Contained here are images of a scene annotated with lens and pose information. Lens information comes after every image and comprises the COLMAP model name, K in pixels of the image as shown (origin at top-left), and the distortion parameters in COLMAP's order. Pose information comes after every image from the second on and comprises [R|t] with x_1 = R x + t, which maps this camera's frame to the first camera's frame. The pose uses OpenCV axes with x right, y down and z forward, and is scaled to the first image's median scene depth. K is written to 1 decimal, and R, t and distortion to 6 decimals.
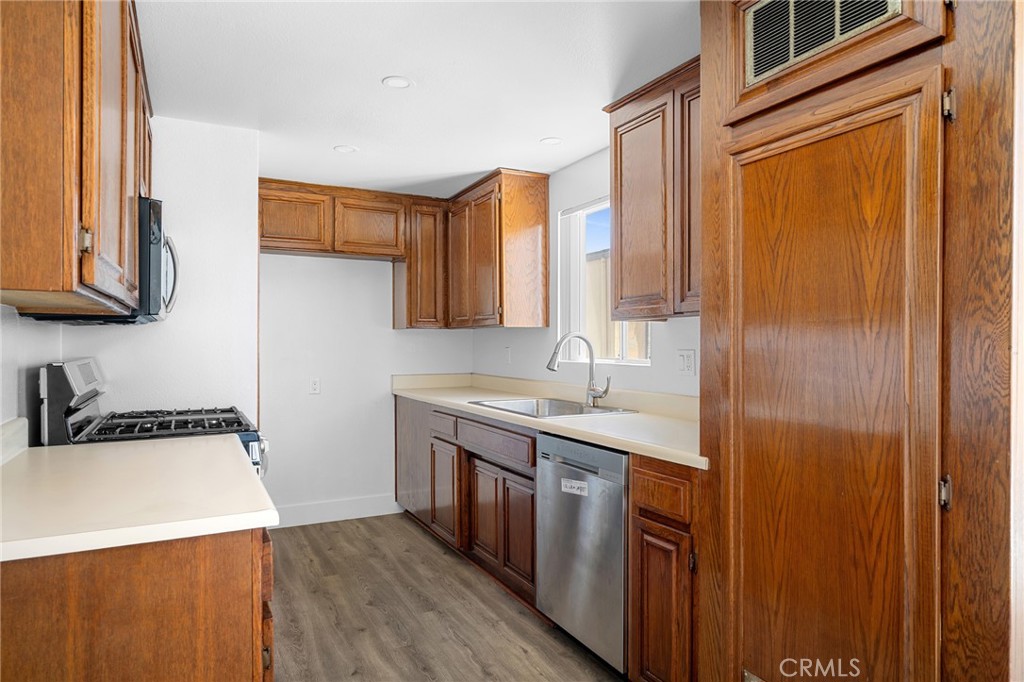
lens RADIAL K [[636.0, 0, 512.7], [0, 636.0, 344.9], [0, 0, 1]] dist [-0.002446, -0.000548]
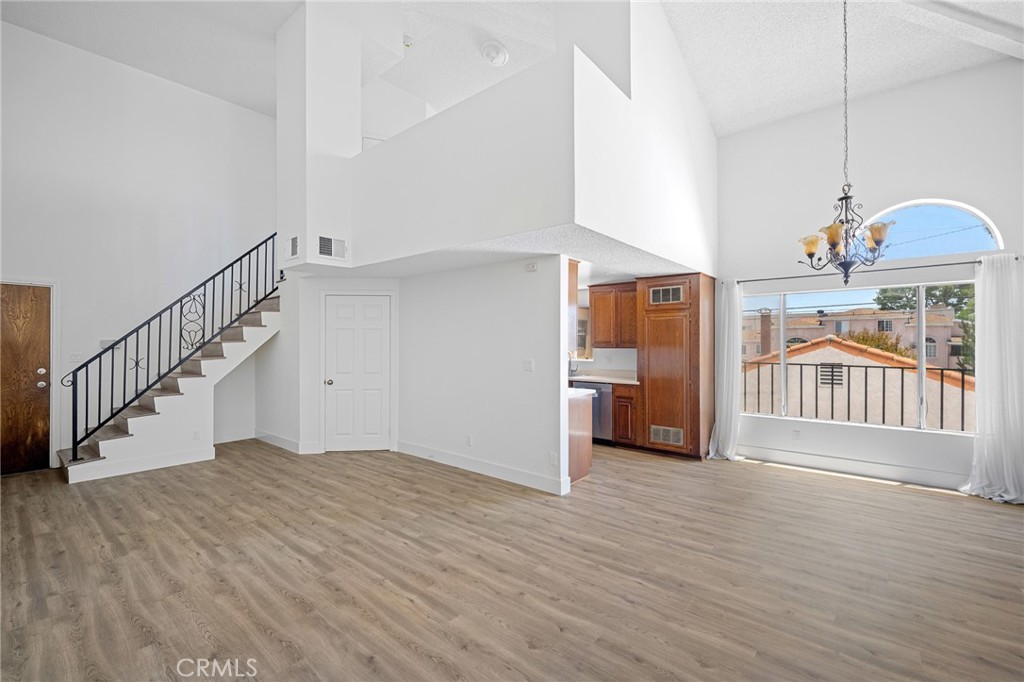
lens RADIAL K [[431.0, 0, 522.2], [0, 431.0, 335.7], [0, 0, 1]] dist [-0.000906, 0.000405]
pose [[0.907398, 0.007616, 0.420202, -0.930225], [0.000440, 0.999818, -0.019070, -0.050200], [-0.420271, 0.017489, 0.907230, -0.768395]]
